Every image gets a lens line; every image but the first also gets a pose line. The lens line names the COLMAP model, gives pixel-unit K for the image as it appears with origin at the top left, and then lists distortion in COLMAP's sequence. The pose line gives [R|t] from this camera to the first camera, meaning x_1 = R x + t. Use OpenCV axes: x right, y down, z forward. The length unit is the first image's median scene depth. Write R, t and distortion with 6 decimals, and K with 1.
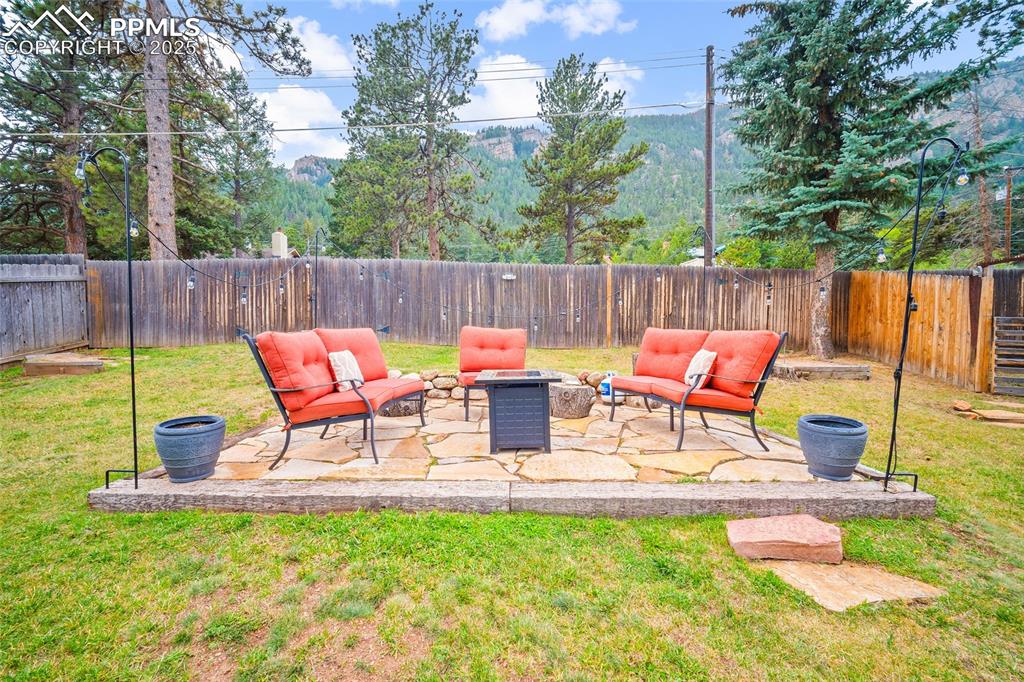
lens RADIAL K [[419.0, 0, 508.2], [0, 419.0, 342.3], [0, 0, 1]] dist [-0.001230, 0.000028]
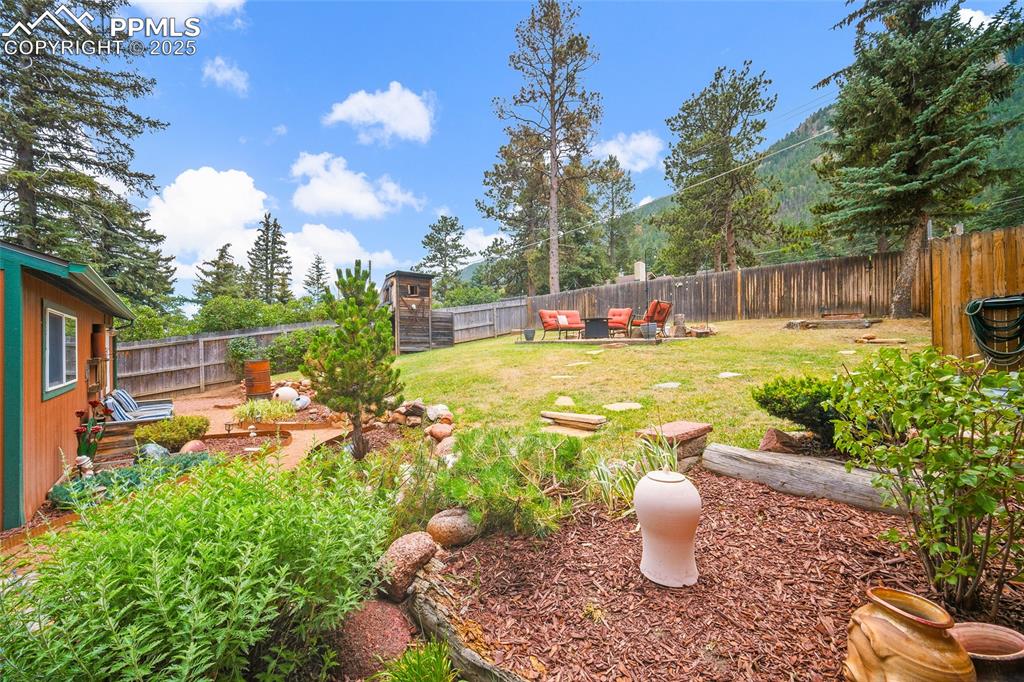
lens RADIAL K [[419.0, 0, 508.2], [0, 419.0, 342.3], [0, 0, 1]] dist [-0.001230, 0.000028]
pose [[0.616096, -0.007156, -0.787639, 0.953780], [-0.018277, 0.999560, -0.023378, 0.147420], [0.787459, 0.028799, 0.615693, -0.670436]]
